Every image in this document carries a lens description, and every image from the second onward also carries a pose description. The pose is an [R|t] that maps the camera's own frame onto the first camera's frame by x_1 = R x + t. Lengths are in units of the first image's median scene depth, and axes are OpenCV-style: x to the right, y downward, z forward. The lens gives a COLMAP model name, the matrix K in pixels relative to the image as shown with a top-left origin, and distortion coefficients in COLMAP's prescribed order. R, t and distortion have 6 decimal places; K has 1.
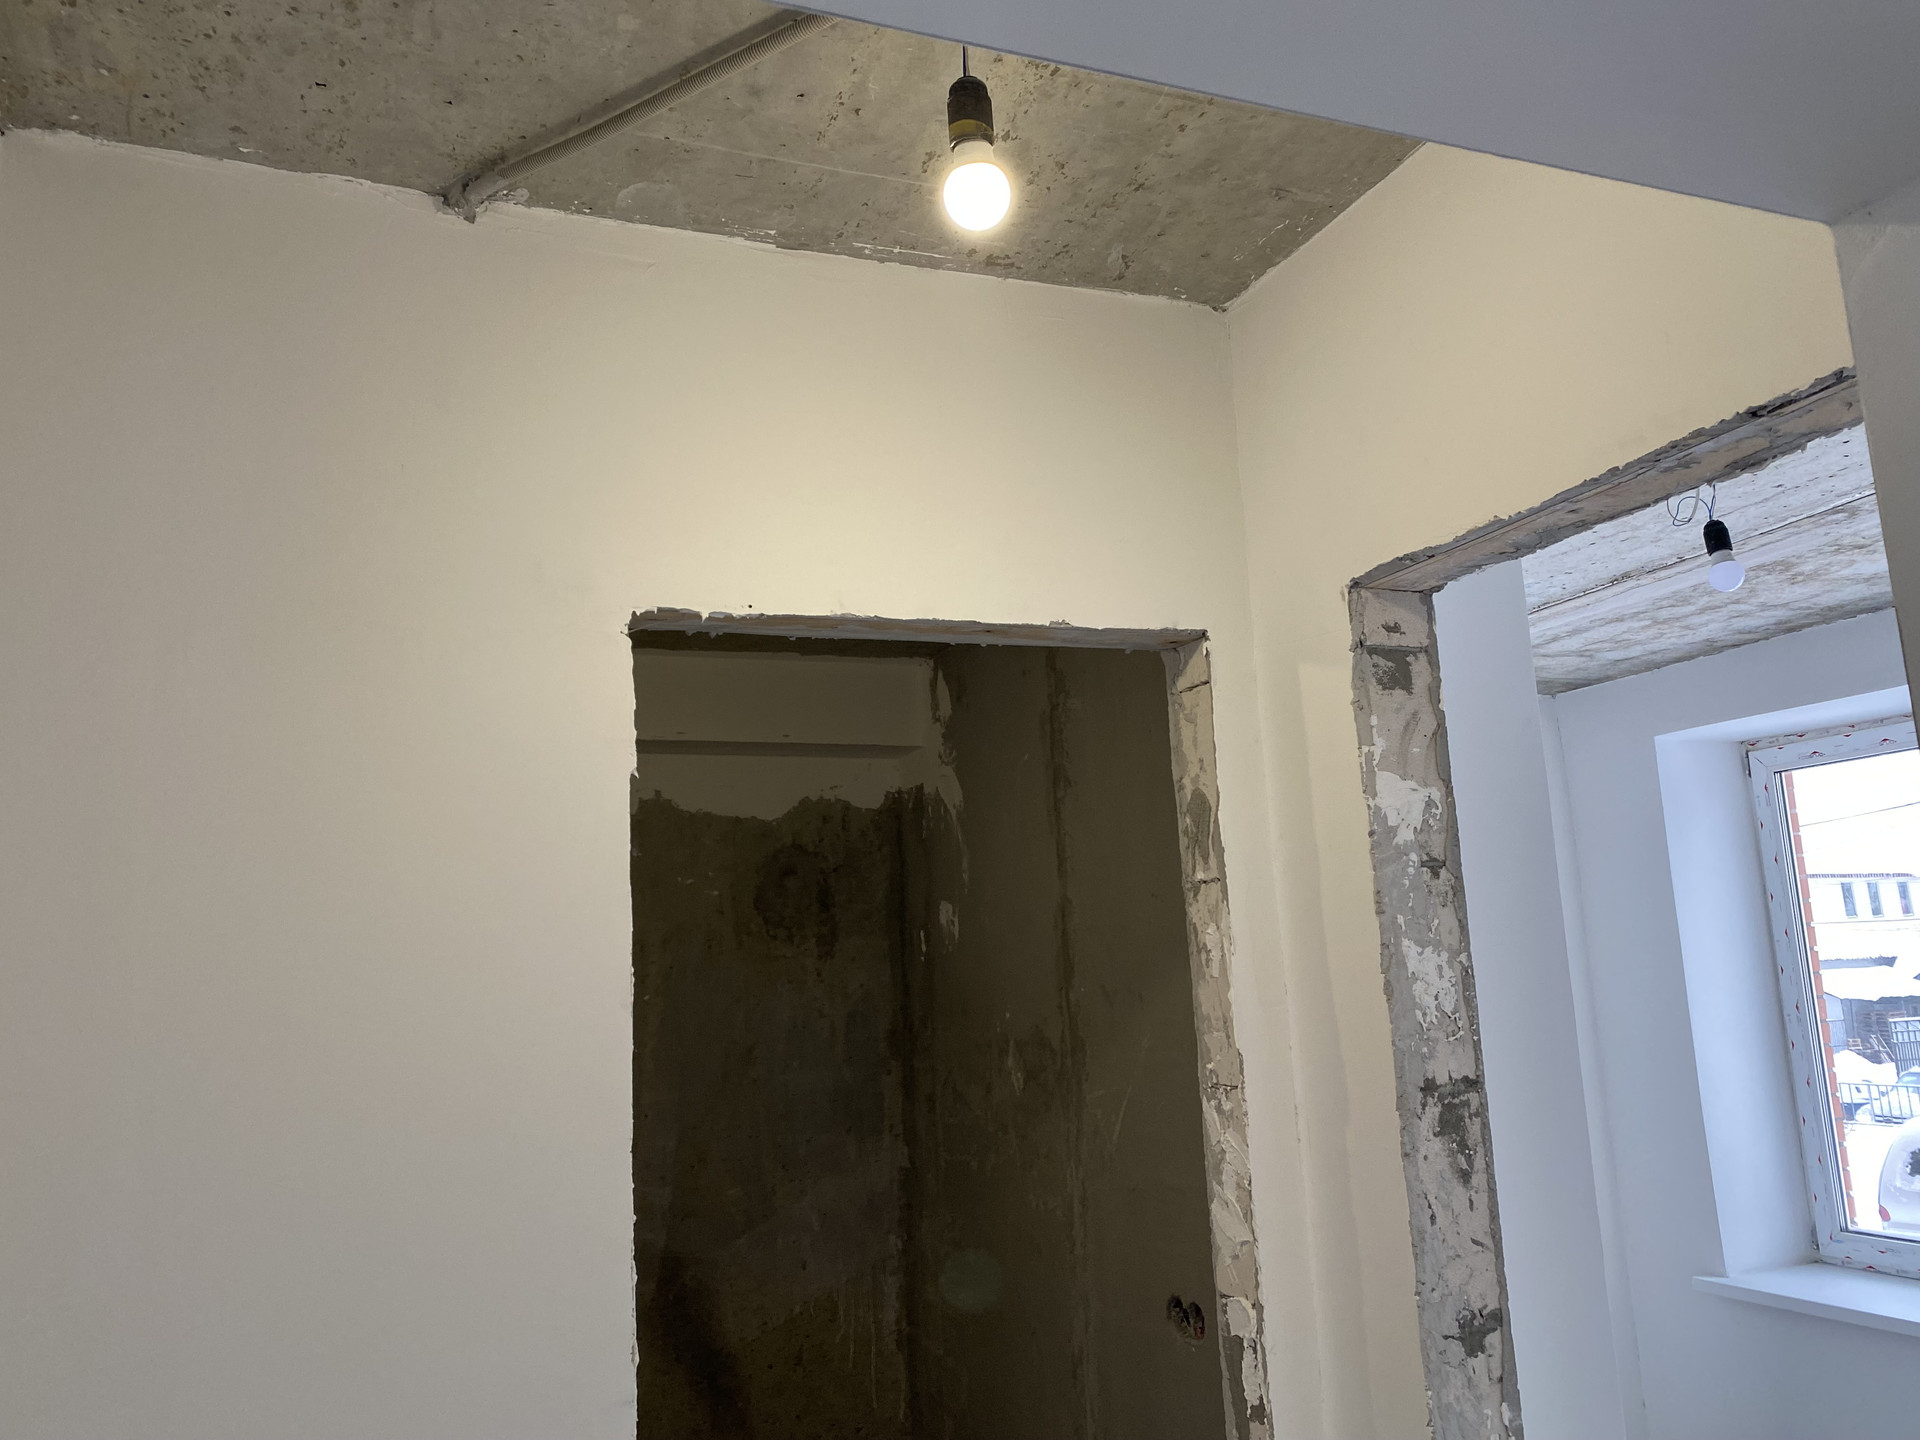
lens RADIAL K [[1456.6, 0, 966.7], [0, 1456.6, 721.5], [0, 0, 1]] dist [0.040938, -0.007123]
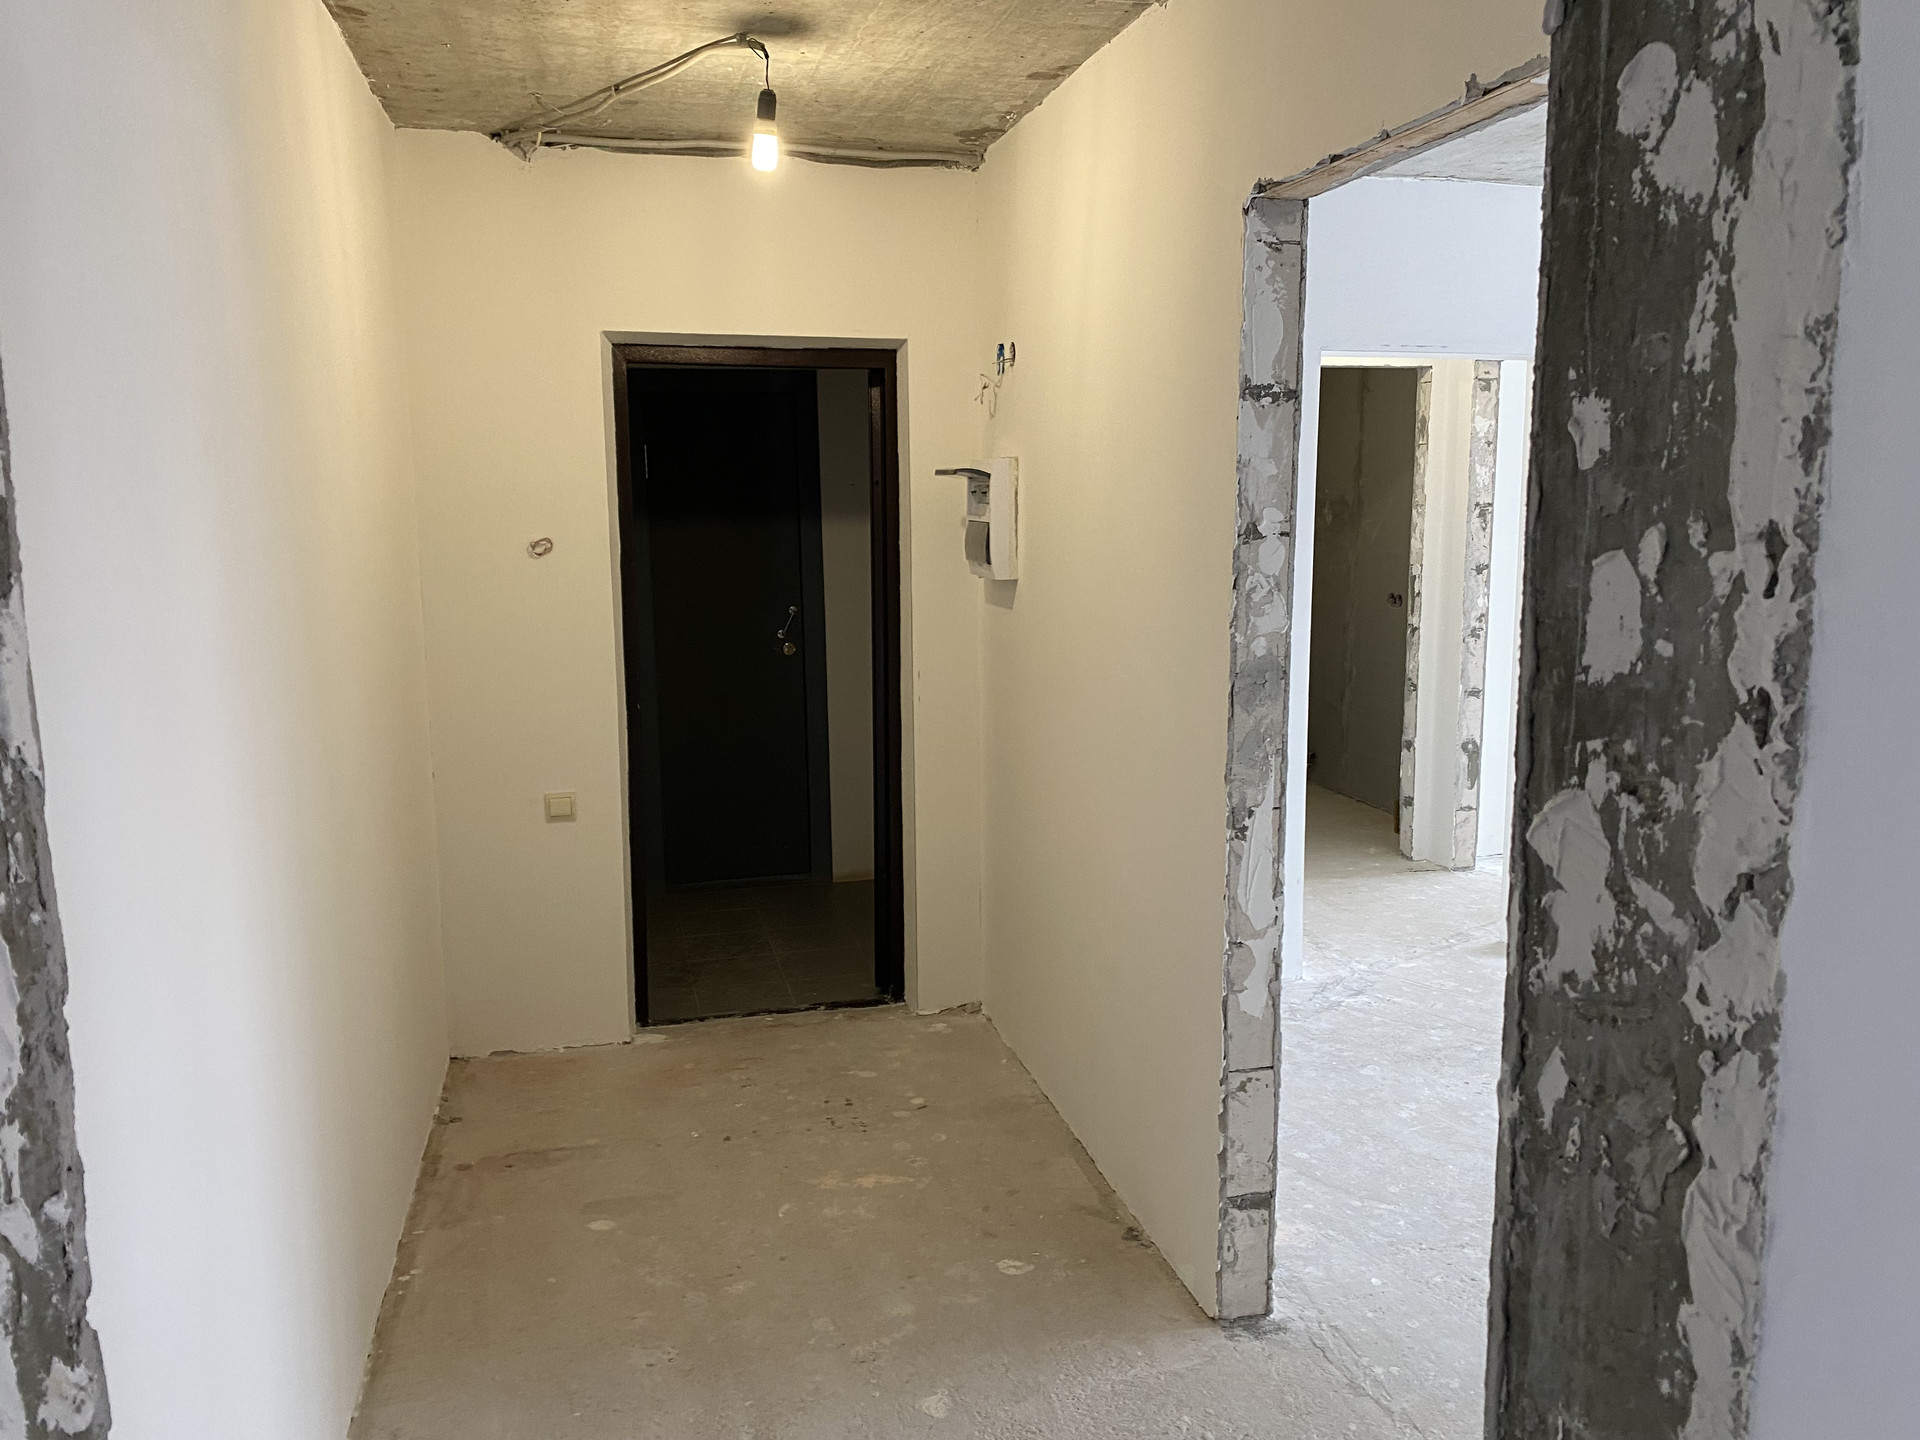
lens RADIAL K [[1473.7, 0, 937.3], [0, 1473.7, 728.9], [0, 0, 1]] dist [0.072718, -0.180756]
pose [[0.987167, 0.064415, -0.146121, -0.394384], [-0.011396, 0.941118, 0.337887, -0.413718], [0.159282, -0.331886, 0.929775, -2.560493]]
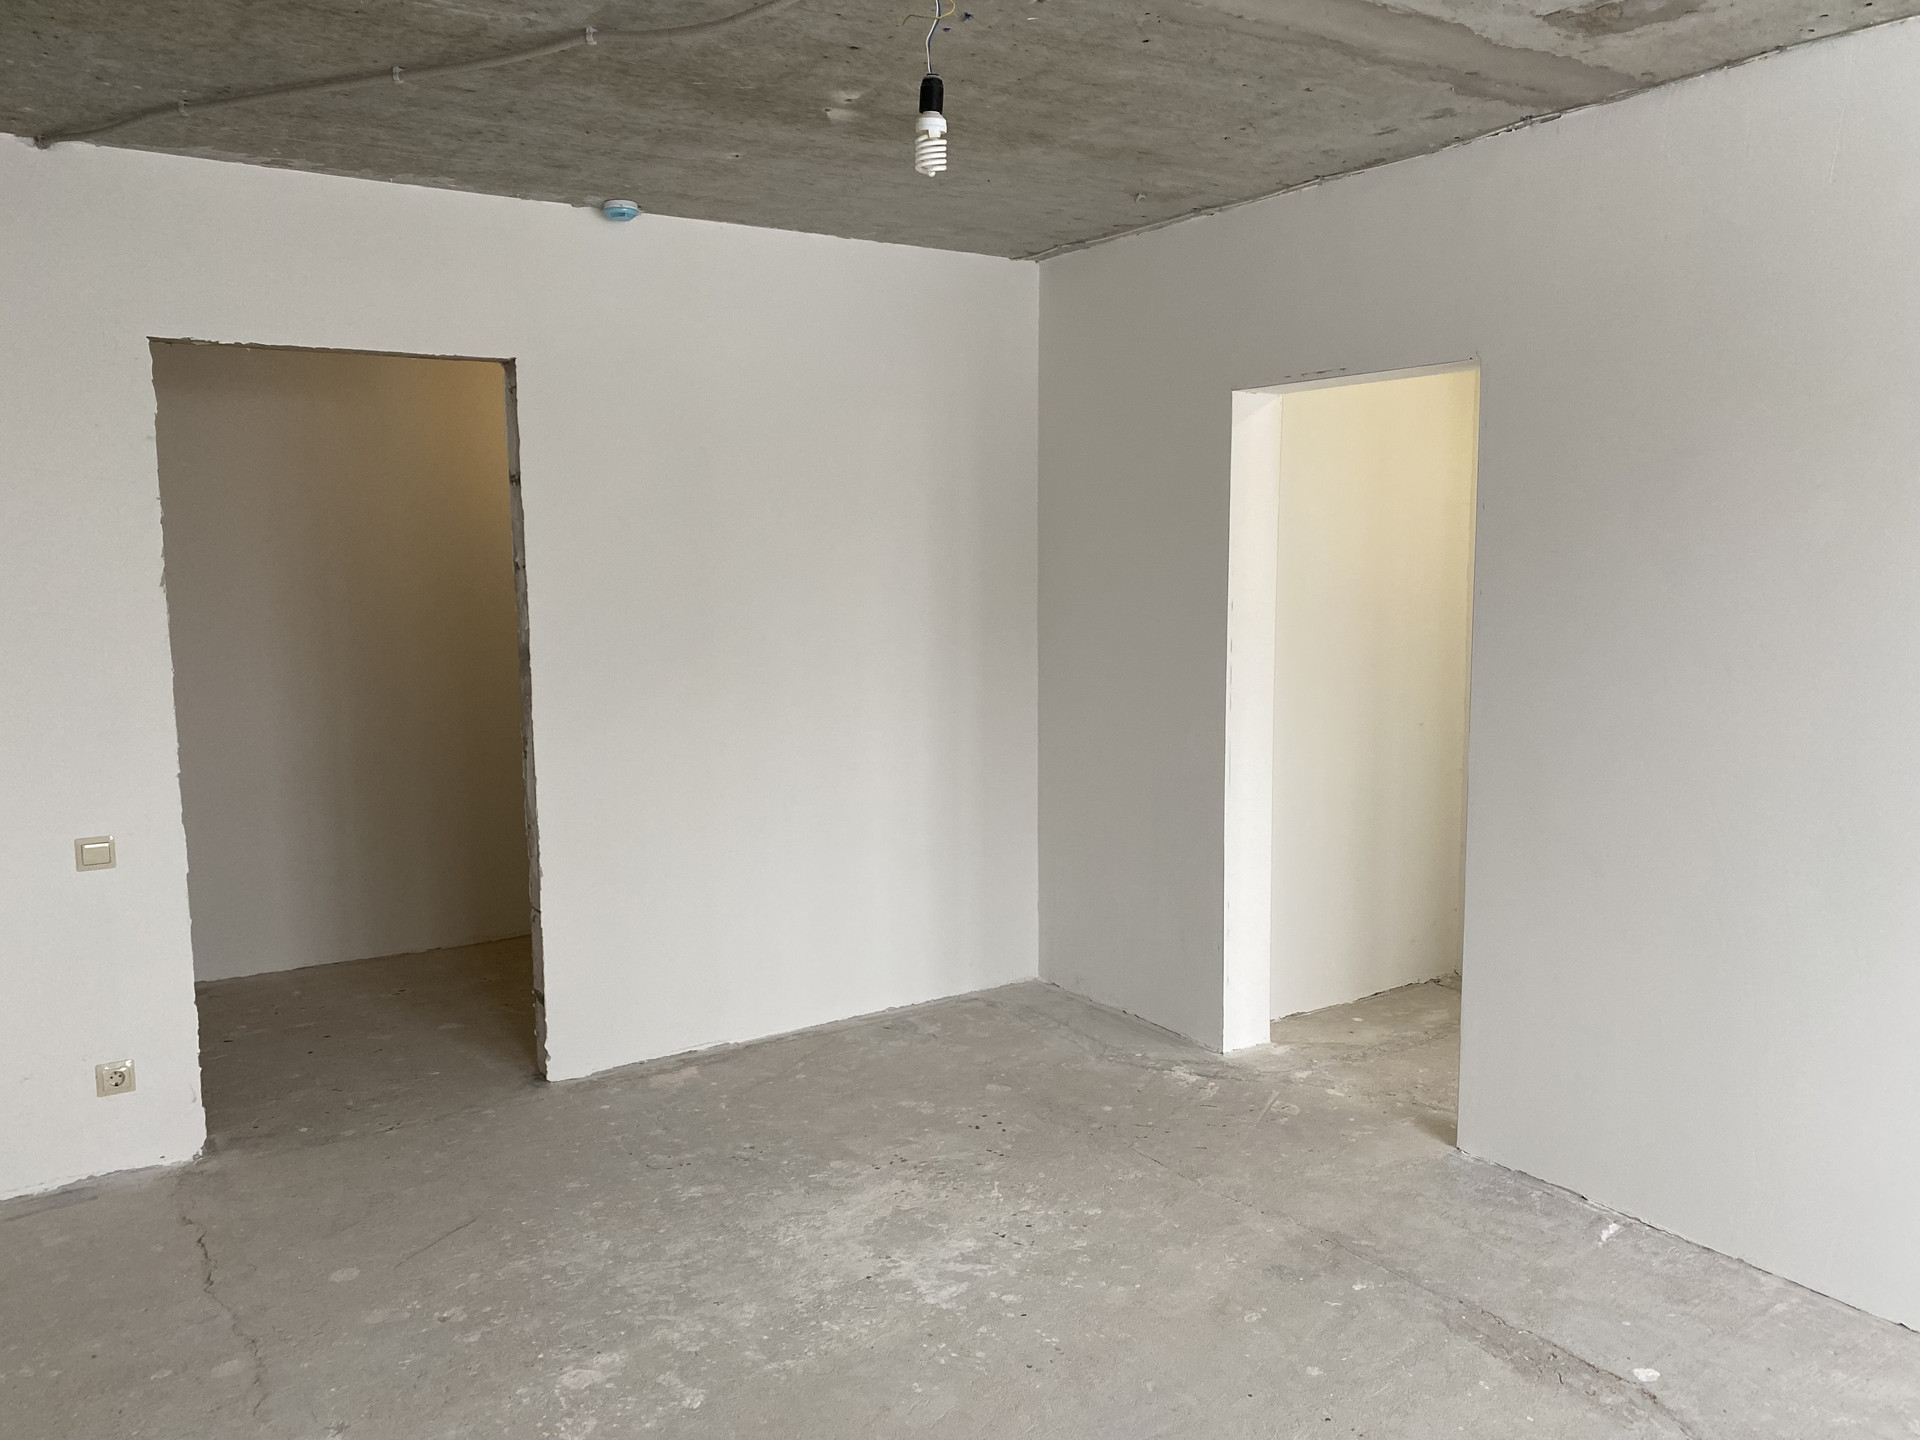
lens RADIAL K [[1447.4, 0, 982.2], [0, 1447.4, 743.6], [0, 0, 1]] dist [0.000196, -0.001389]
pose [[0.209043, 0.178076, -0.961556, 2.137219], [0.162745, 0.963233, 0.213768, -0.195525], [0.964269, -0.201175, 0.172376, -0.803775]]
